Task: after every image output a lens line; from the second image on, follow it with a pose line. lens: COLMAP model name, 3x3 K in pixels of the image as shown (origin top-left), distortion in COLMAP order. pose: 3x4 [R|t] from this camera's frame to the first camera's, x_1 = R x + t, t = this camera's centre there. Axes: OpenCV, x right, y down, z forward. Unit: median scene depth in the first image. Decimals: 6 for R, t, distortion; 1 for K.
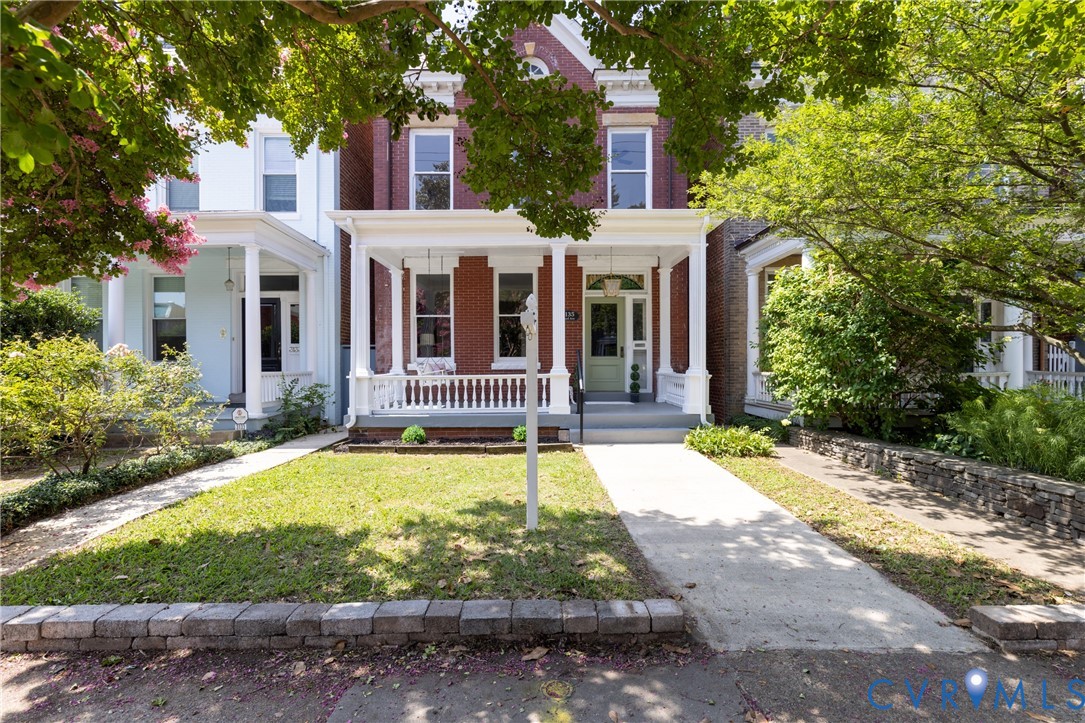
lens RADIAL K [[502.7, 0, 541.9], [0, 502.7, 367.3], [0, 0, 1]] dist [0.038494, -0.000134]
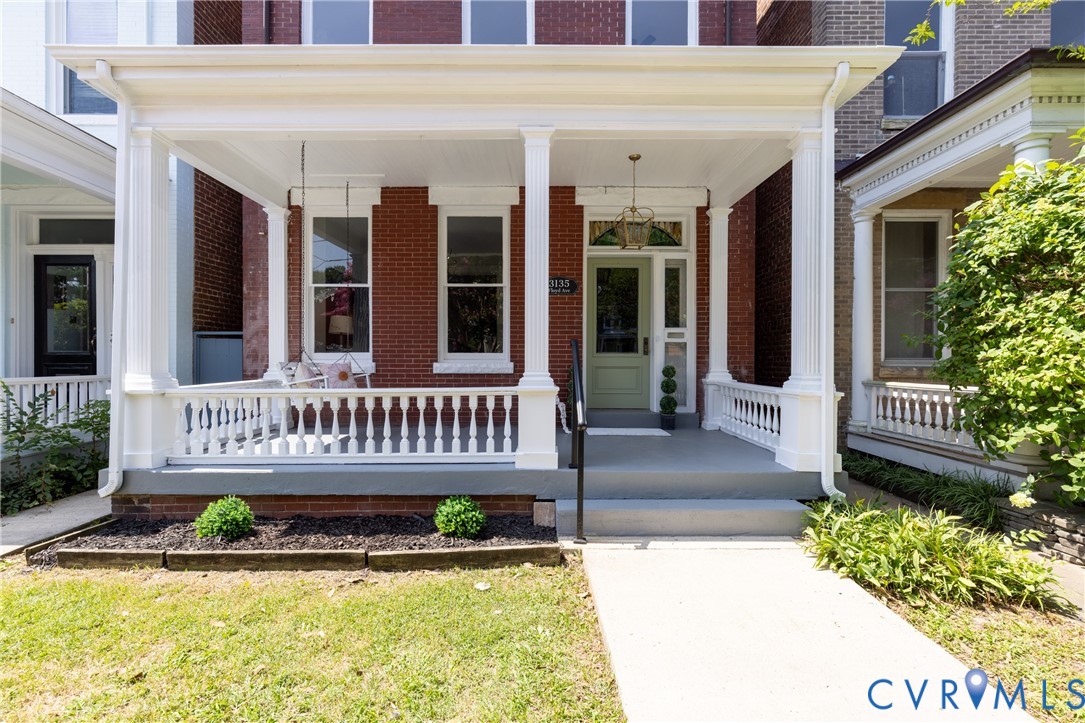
lens RADIAL K [[502.3, 0, 533.3], [0, 502.3, 355.3], [0, 0, 1]] dist [0.007340, -0.000057]
pose [[0.999867, 0.007608, -0.014424, 0.031358], [-0.007779, 0.999900, -0.011823, -0.011311], [0.014332, 0.011934, 0.999826, 0.407875]]
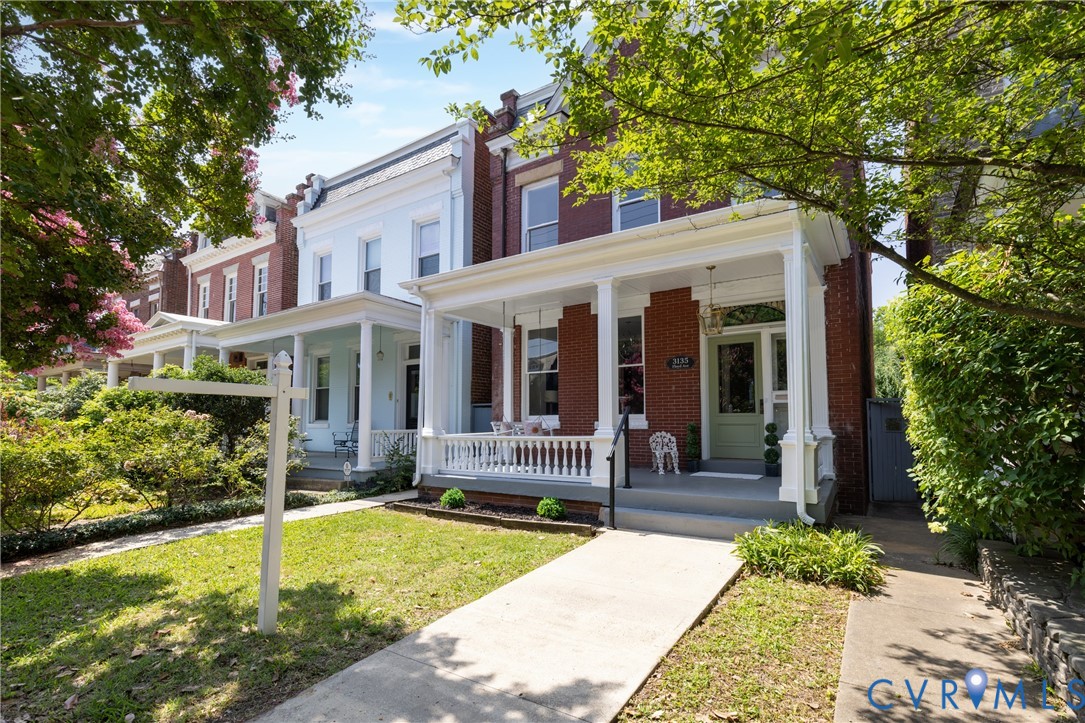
lens RADIAL K [[515.5, 0, 543.9], [0, 515.5, 380.0], [0, 0, 1]] dist [0.016343, 0.000450]
pose [[0.828486, -0.043490, -0.558318, 0.346957], [-0.000299, 0.996945, -0.078100, -0.010755], [0.560010, 0.064872, 0.825942, 0.205851]]
